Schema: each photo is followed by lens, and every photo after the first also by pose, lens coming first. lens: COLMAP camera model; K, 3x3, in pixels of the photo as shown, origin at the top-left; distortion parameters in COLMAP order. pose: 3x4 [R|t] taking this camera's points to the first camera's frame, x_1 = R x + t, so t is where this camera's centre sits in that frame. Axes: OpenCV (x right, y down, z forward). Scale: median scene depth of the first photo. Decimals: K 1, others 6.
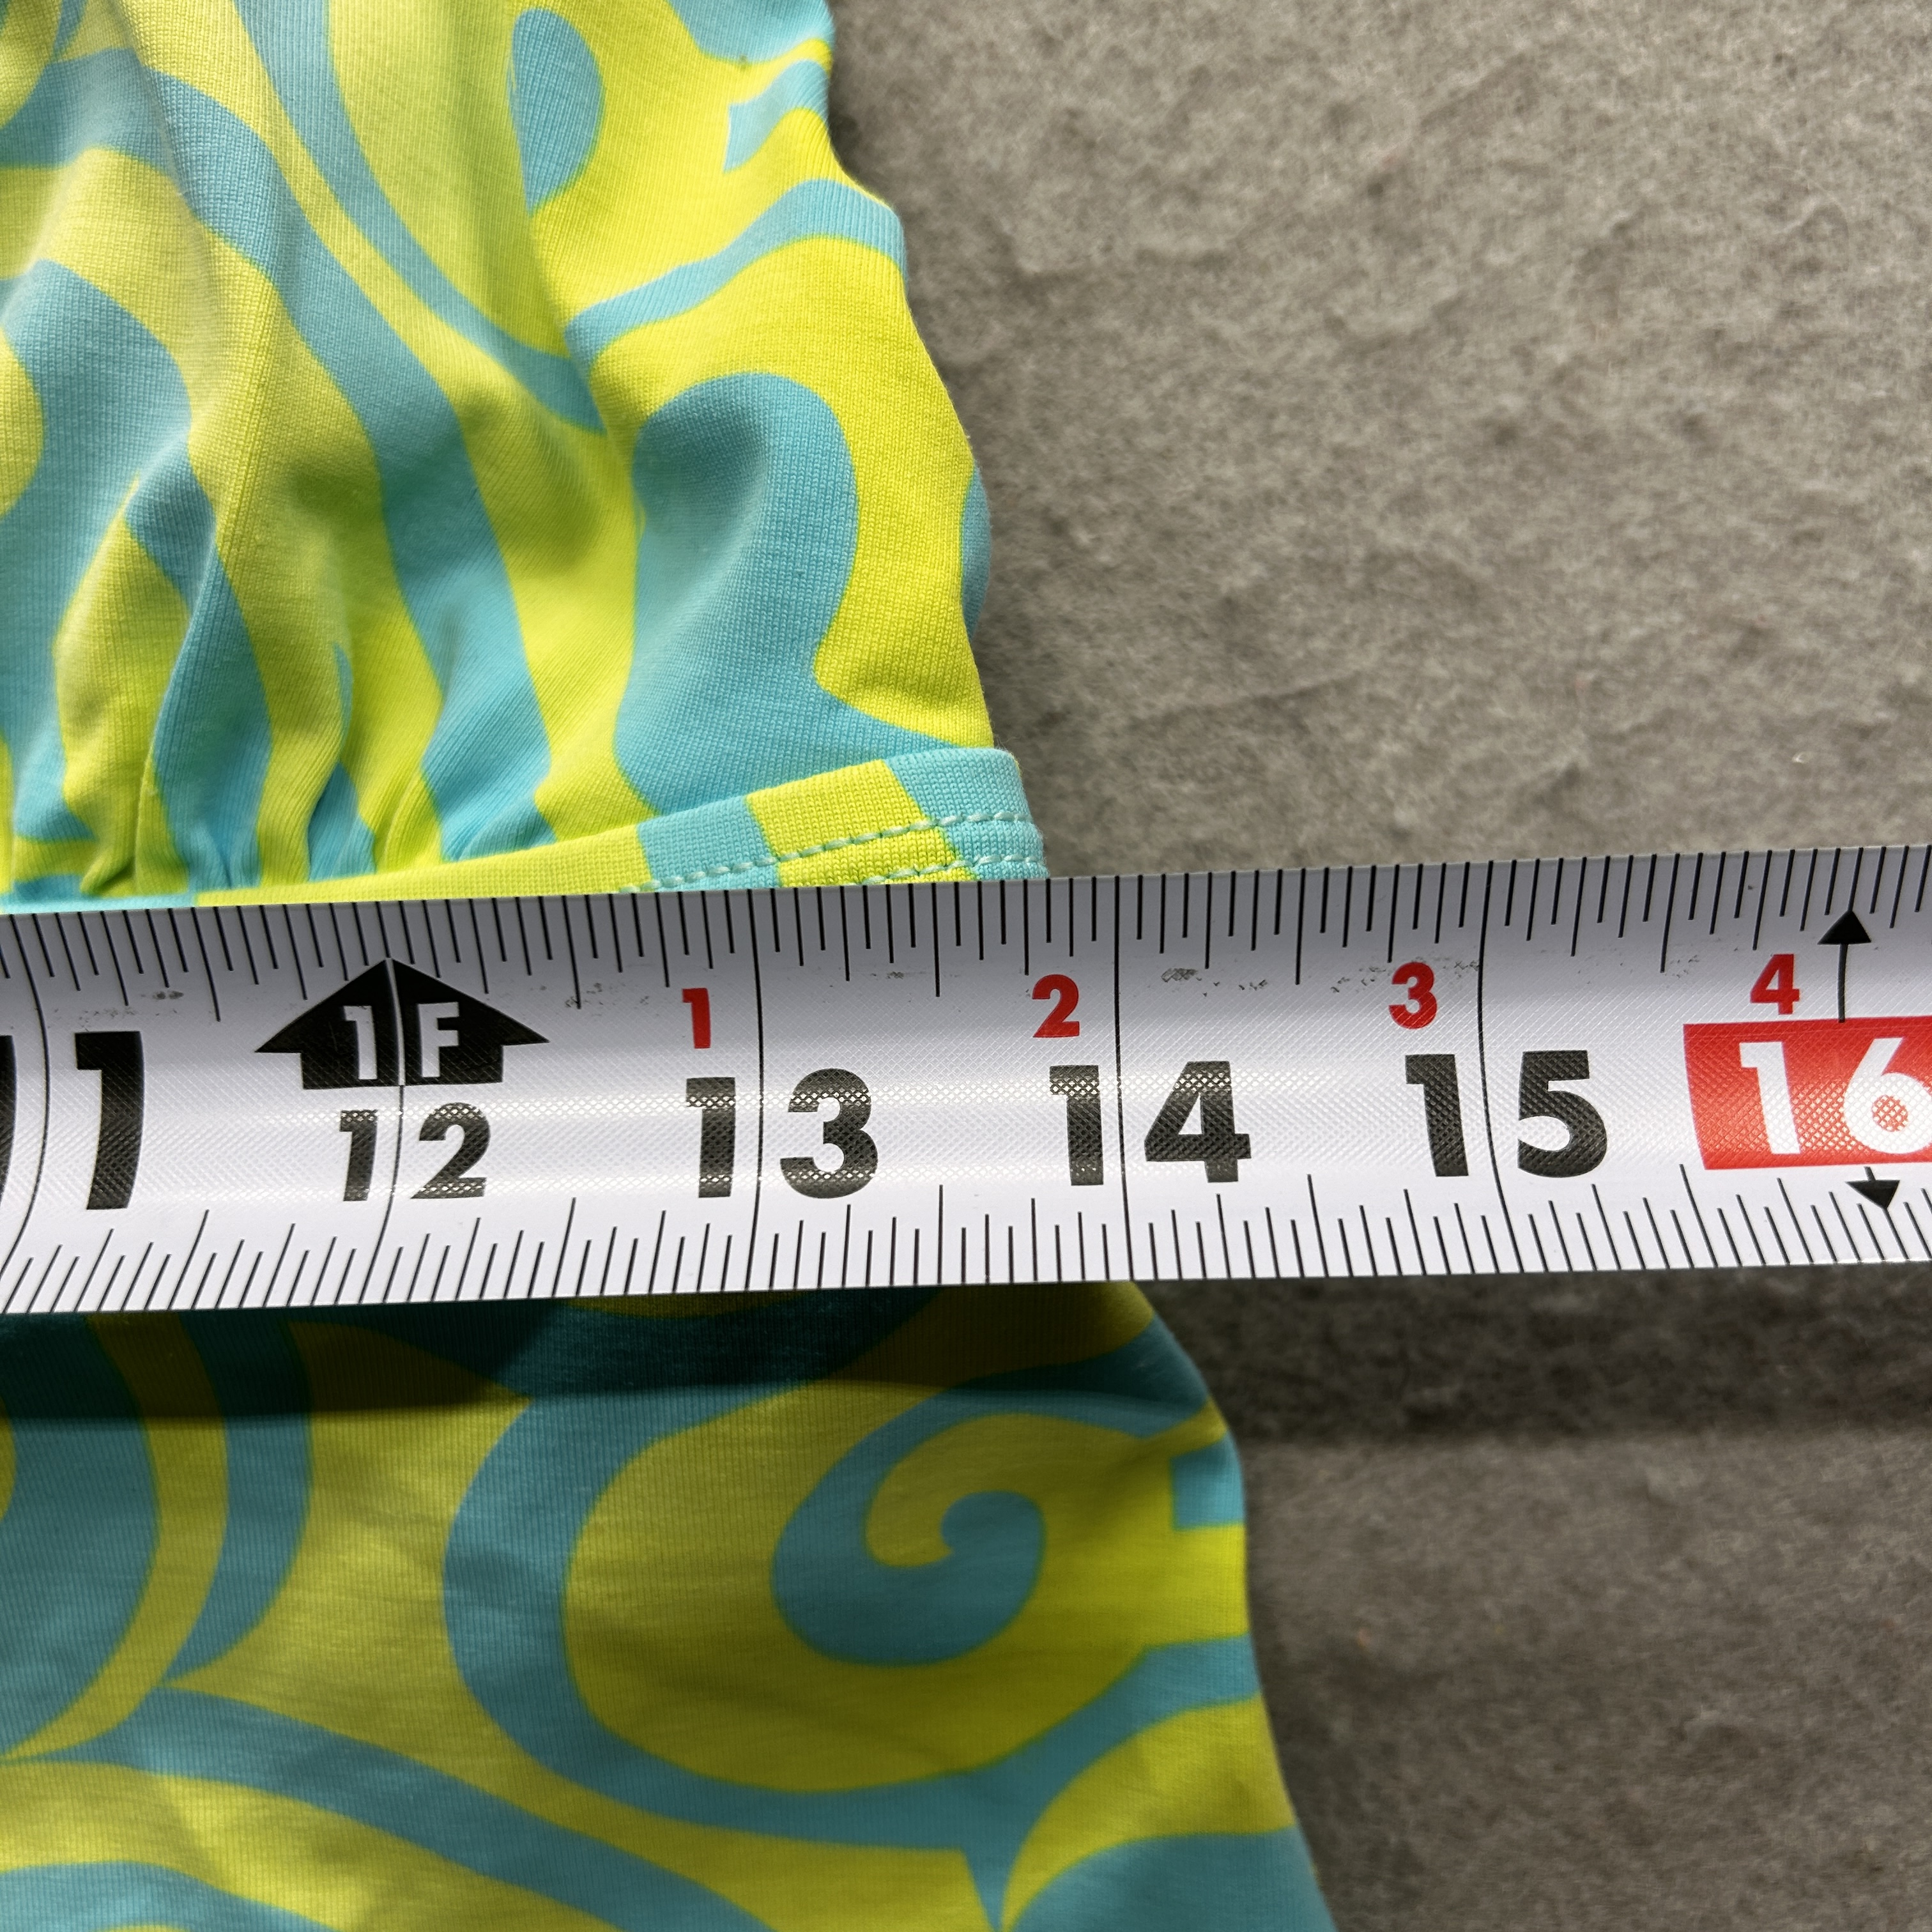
lens RADIAL K [[2312.6, 0, 965.0], [0, 2312.6, 966.4], [0, 0, 1]] dist [-0.016249, -0.042570]
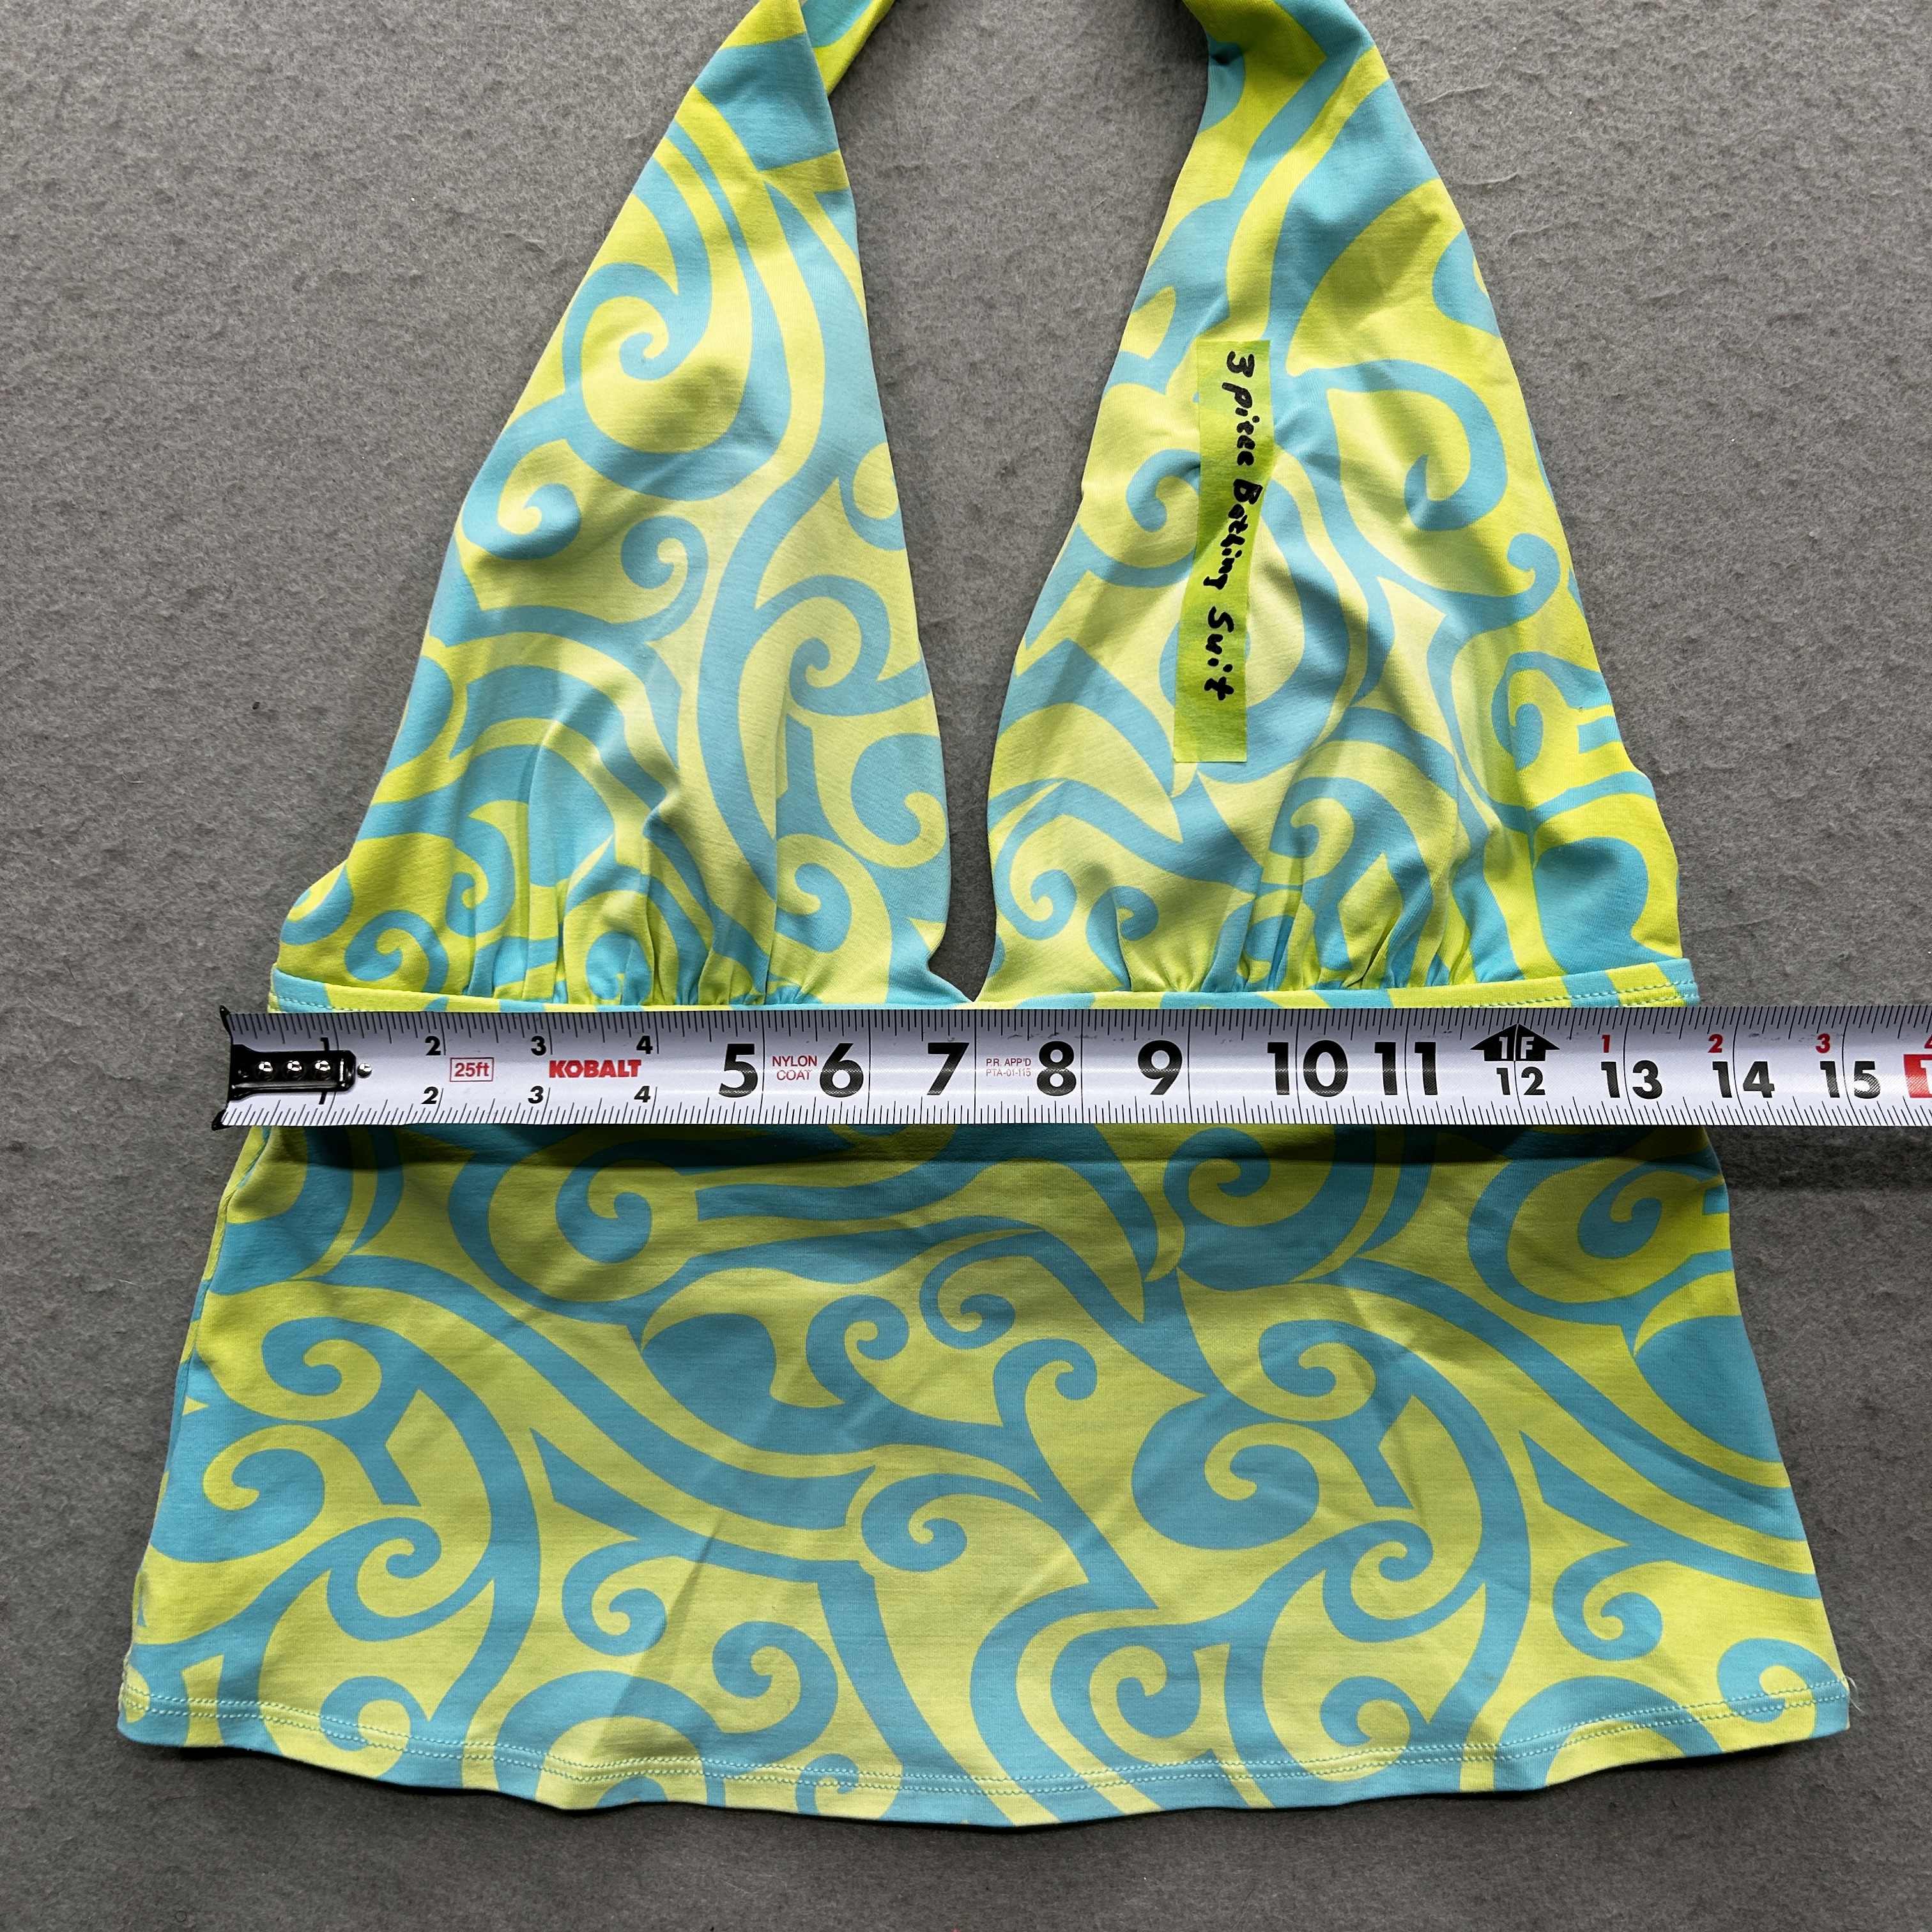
lens RADIAL K [[2154.9, 0, 960.9], [0, 2154.9, 965.0], [0, 0, 1]] dist [-0.000807, 0.017825]
pose [[0.999528, 0.029066, -0.009991, -0.848026], [-0.028600, 0.998623, 0.043974, -0.167105], [0.011255, -0.043668, 0.998983, -1.756271]]
